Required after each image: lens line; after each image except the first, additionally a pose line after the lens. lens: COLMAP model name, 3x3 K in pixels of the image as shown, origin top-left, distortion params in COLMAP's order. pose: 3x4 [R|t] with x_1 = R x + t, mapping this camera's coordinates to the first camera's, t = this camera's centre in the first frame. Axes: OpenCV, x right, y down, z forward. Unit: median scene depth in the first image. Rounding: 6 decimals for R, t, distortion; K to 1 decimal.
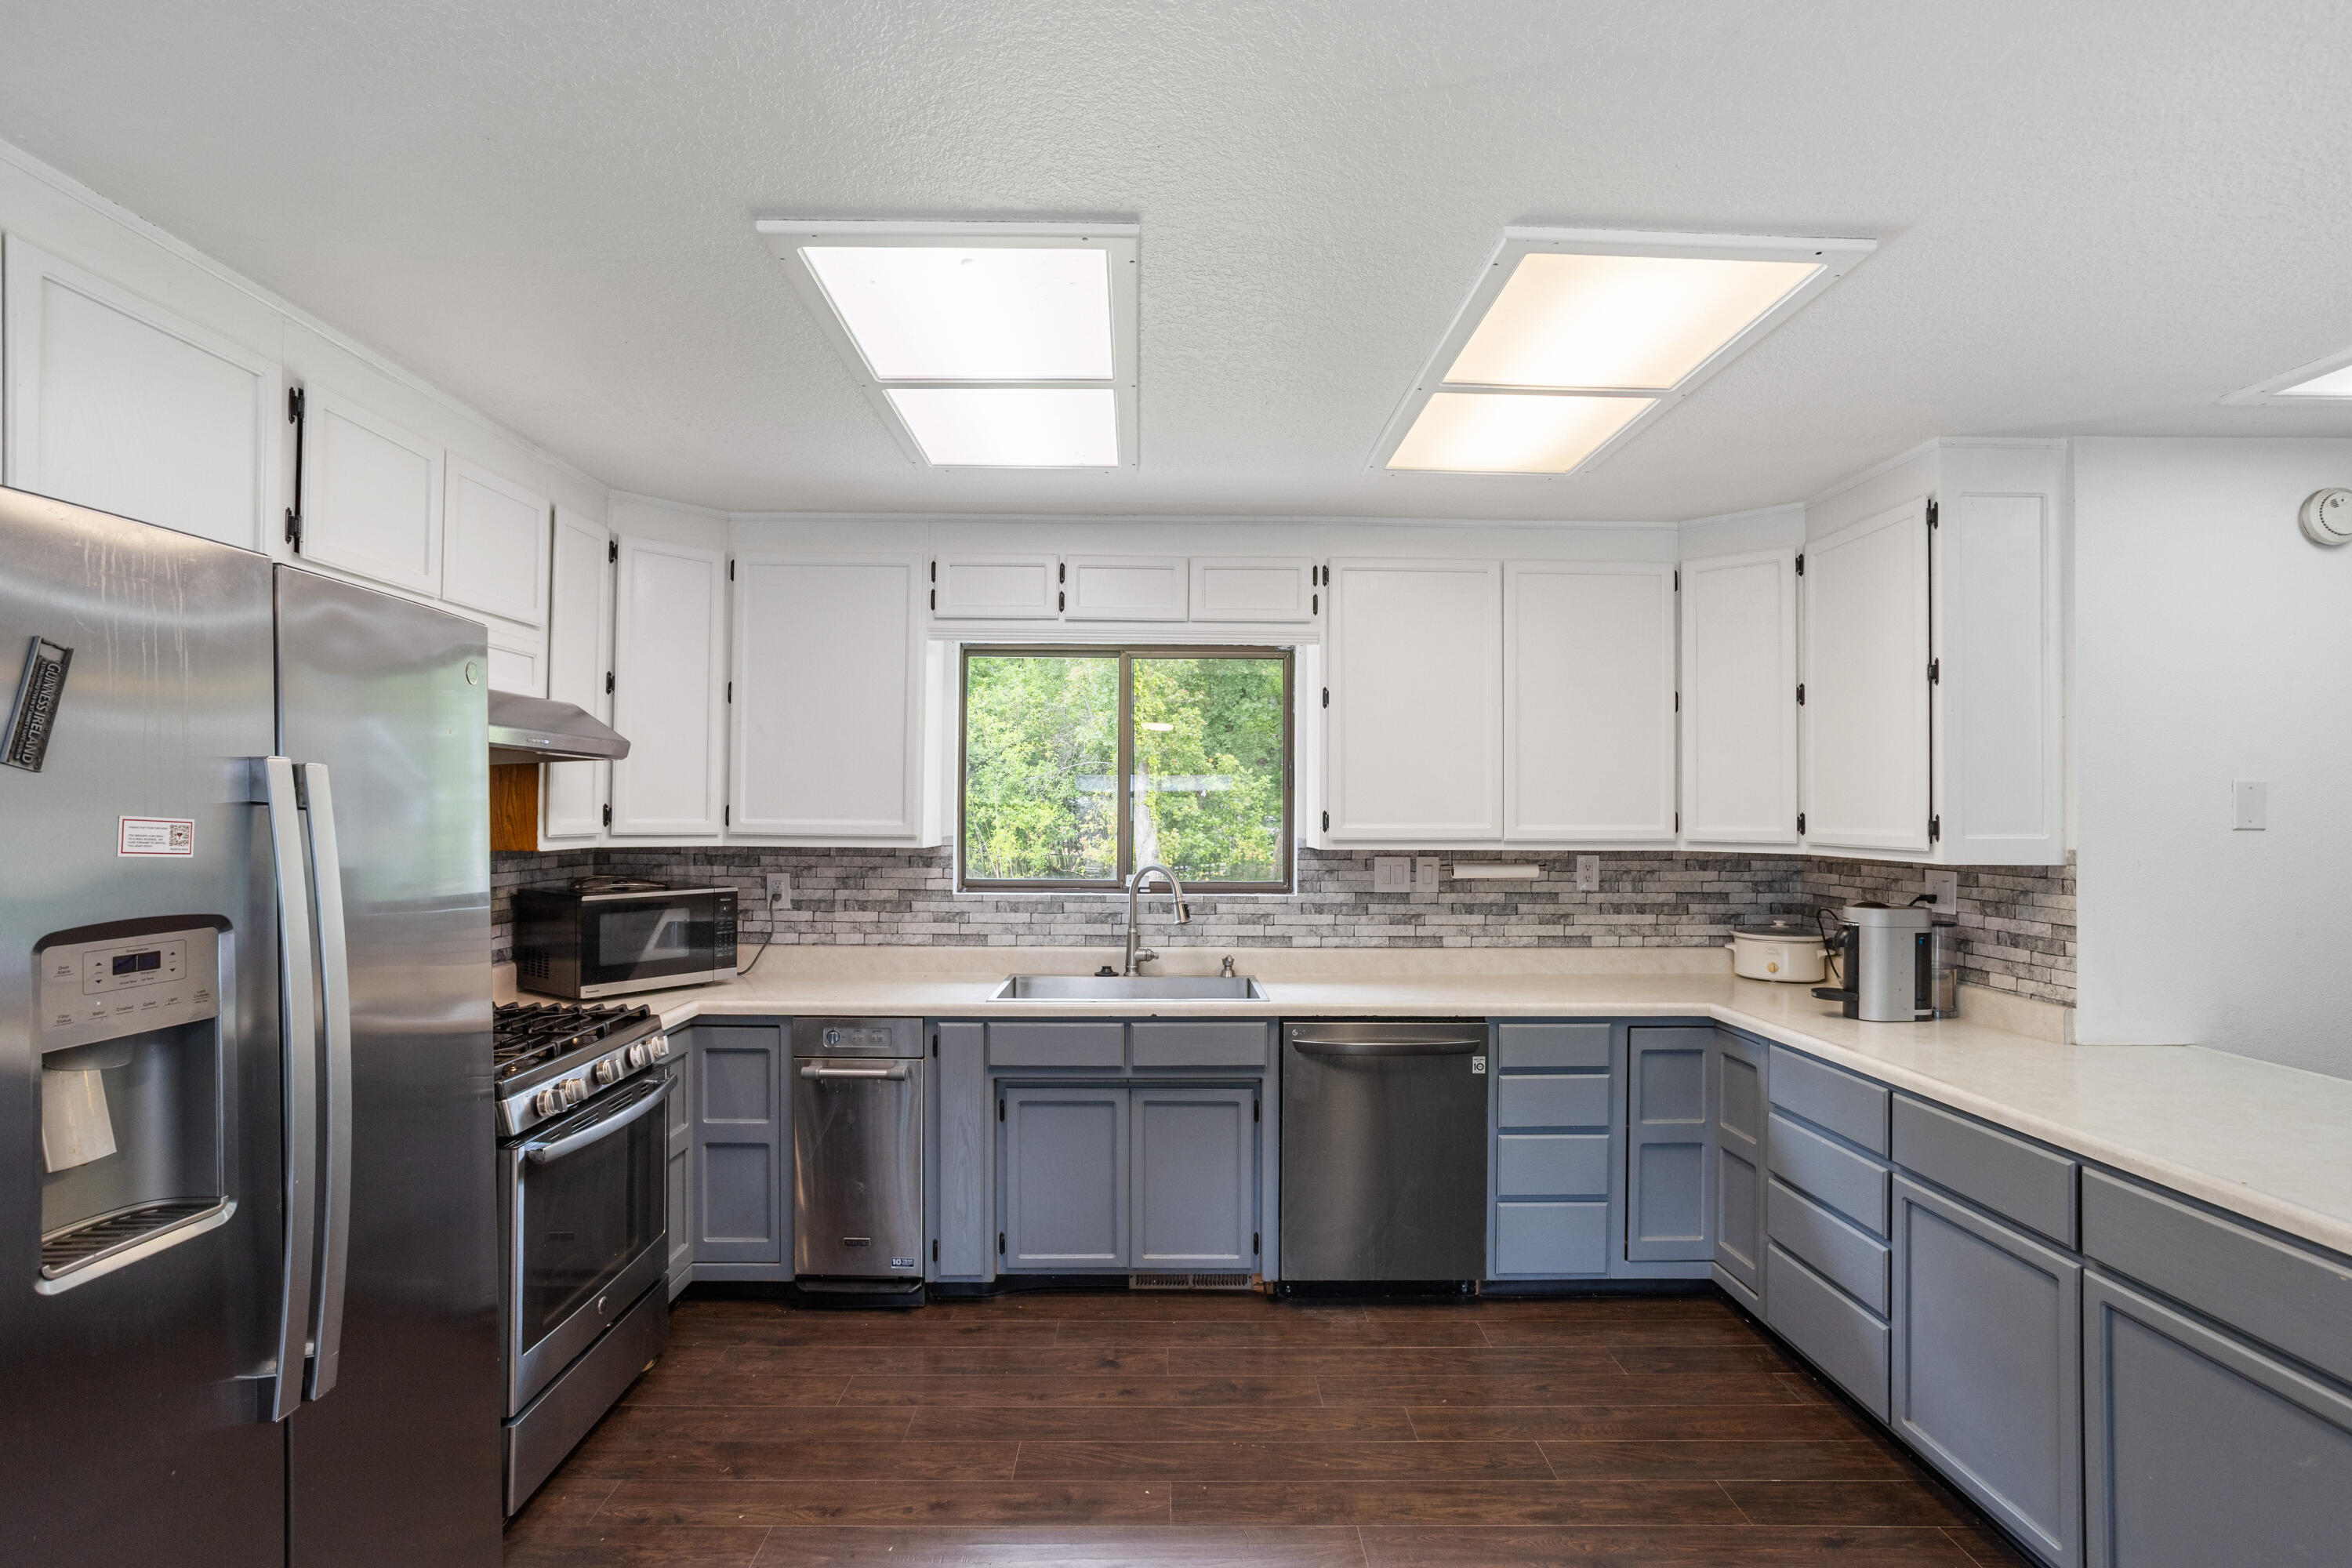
lens RADIAL K [[1148.5, 0, 1174.9], [0, 1148.5, 797.7], [0, 0, 1]] dist [-0.072407, 0.061111]
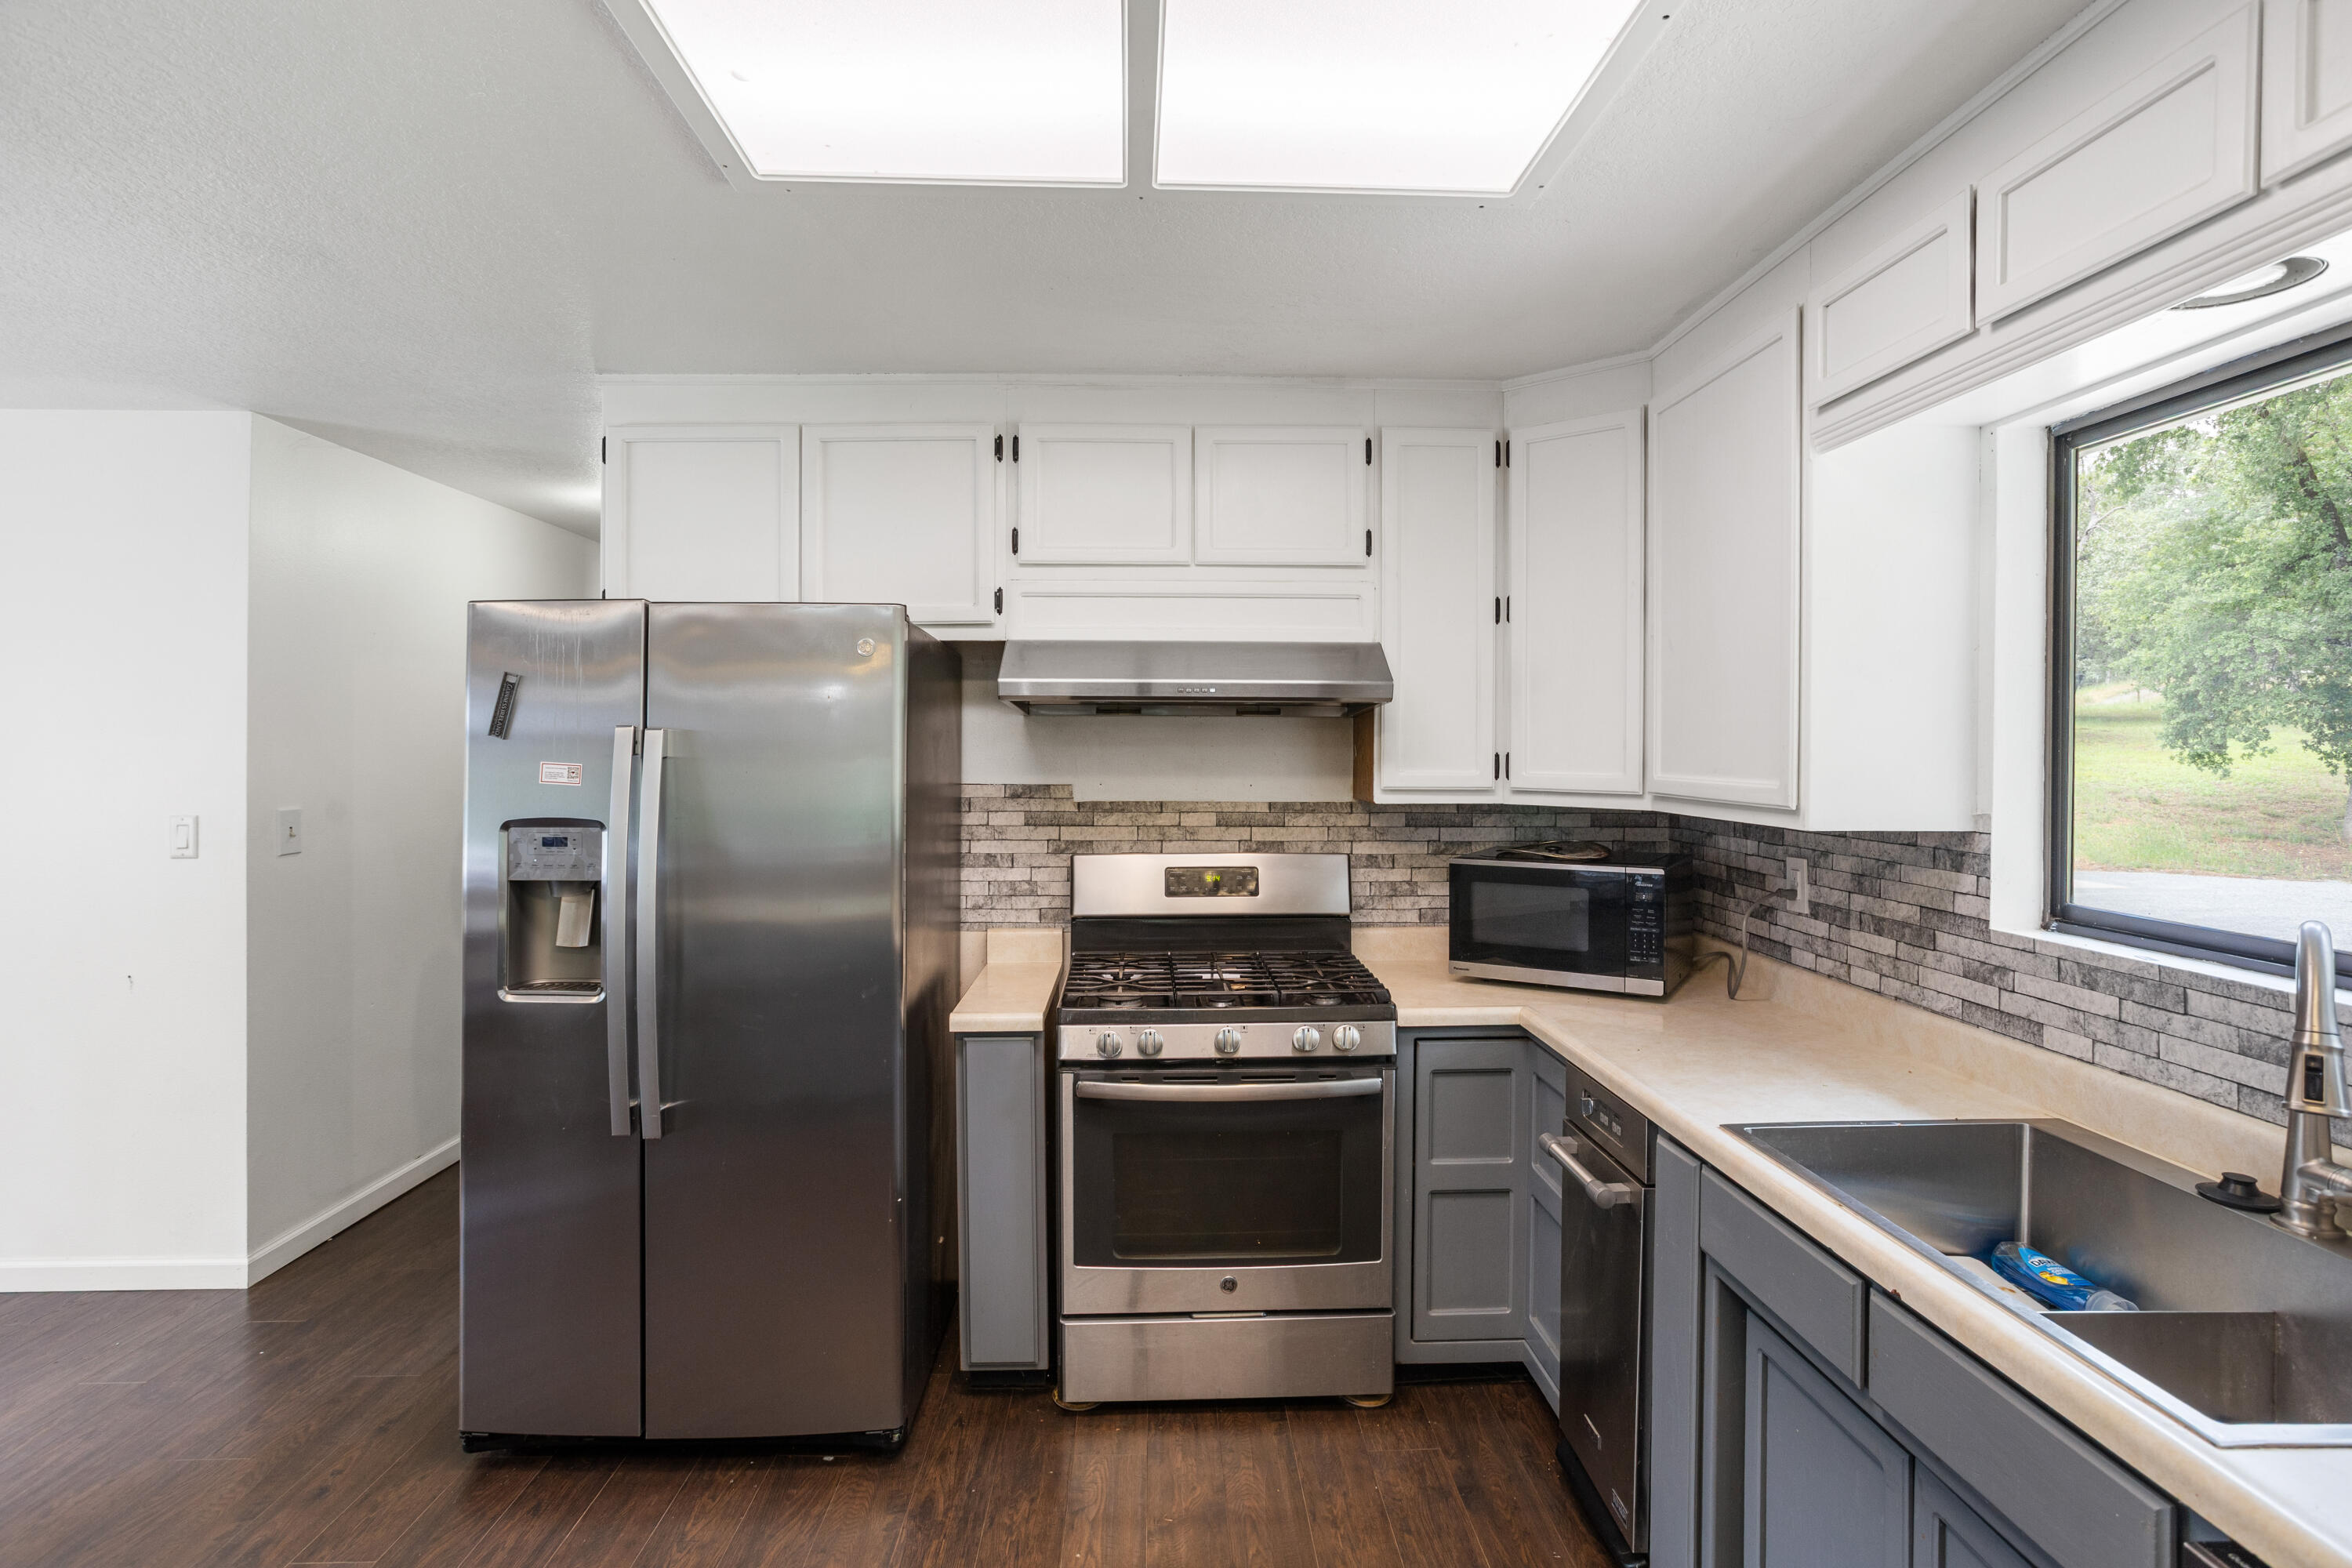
lens RADIAL K [[1167.2, 0, 1186.4], [0, 1167.2, 755.5], [0, 0, 1]] dist [-0.075343, 0.050818]
pose [[0.022225, 0.000362, -0.999753, 0.318989], [0.007423, 0.999972, 0.000527, 0.004508], [0.999725, -0.007433, 0.022222, 0.664754]]
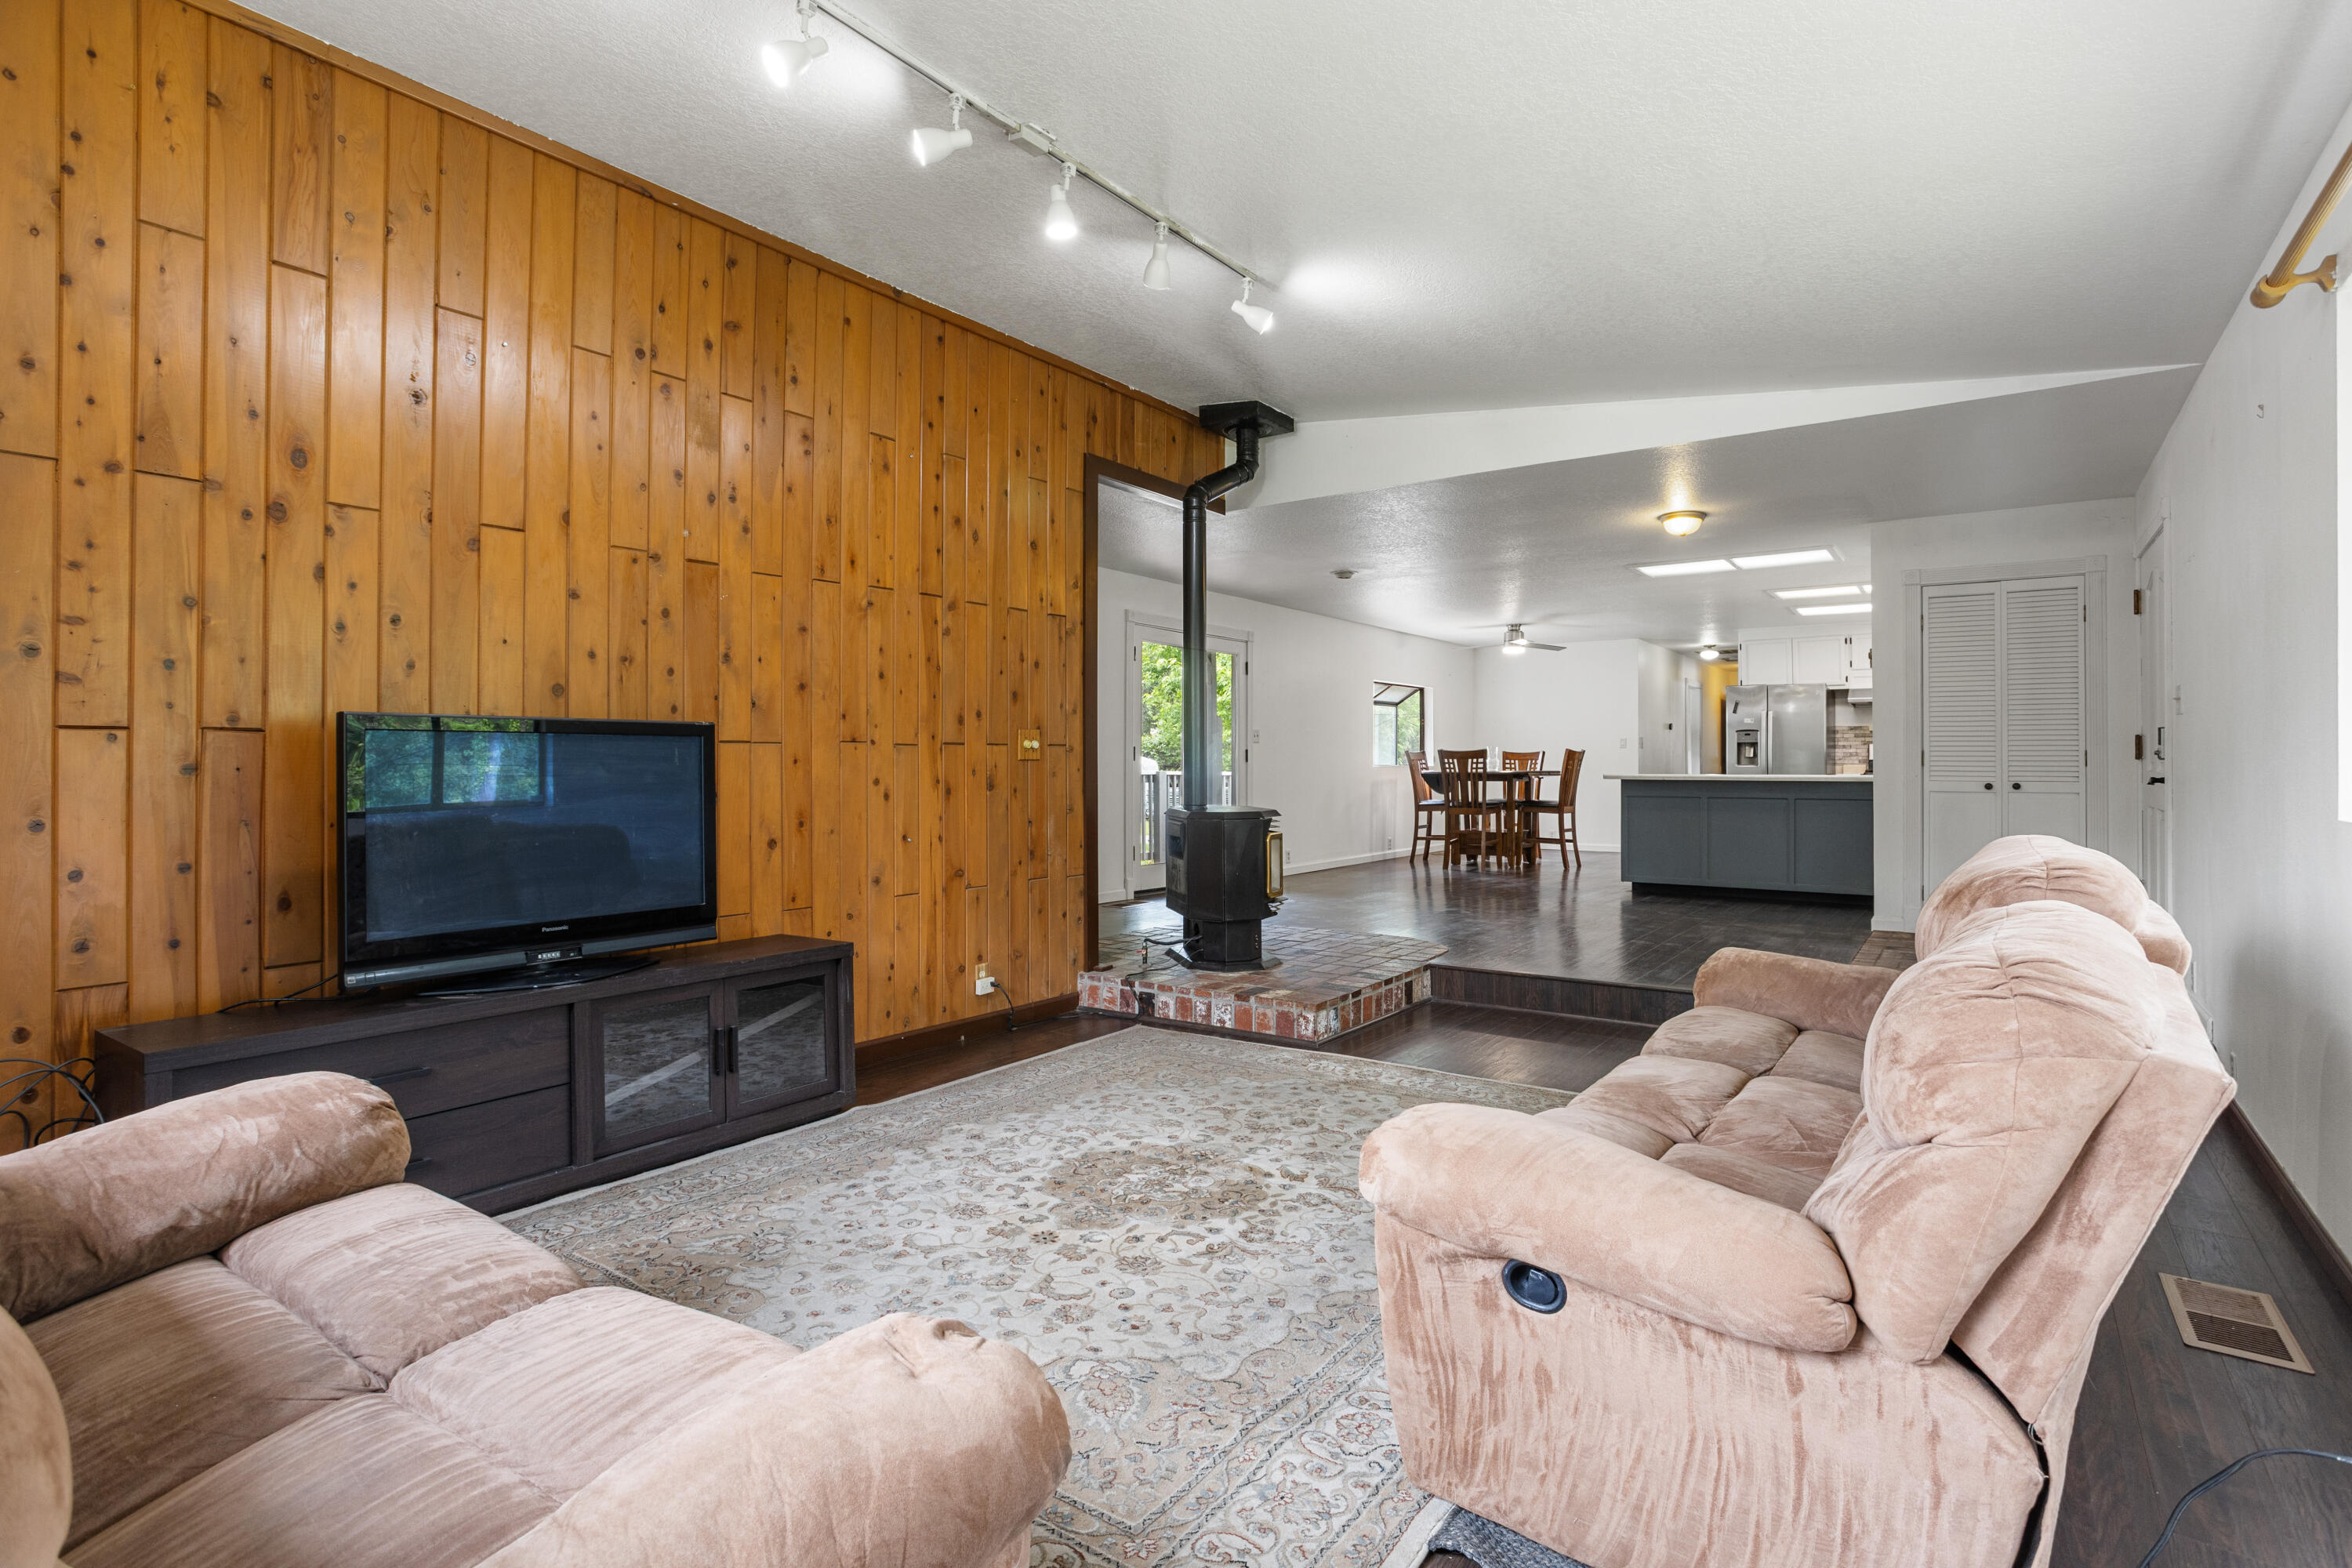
lens RADIAL K [[1167.2, 0, 1186.4], [0, 1167.2, 755.5], [0, 0, 1]] dist [-0.075343, 0.050818]
pose [[-0.592448, -0.016647, -0.805437, 3.035554], [0.002084, 0.999751, -0.022196, 0.169099], [0.805606, -0.014829, -0.592266, 0.942740]]
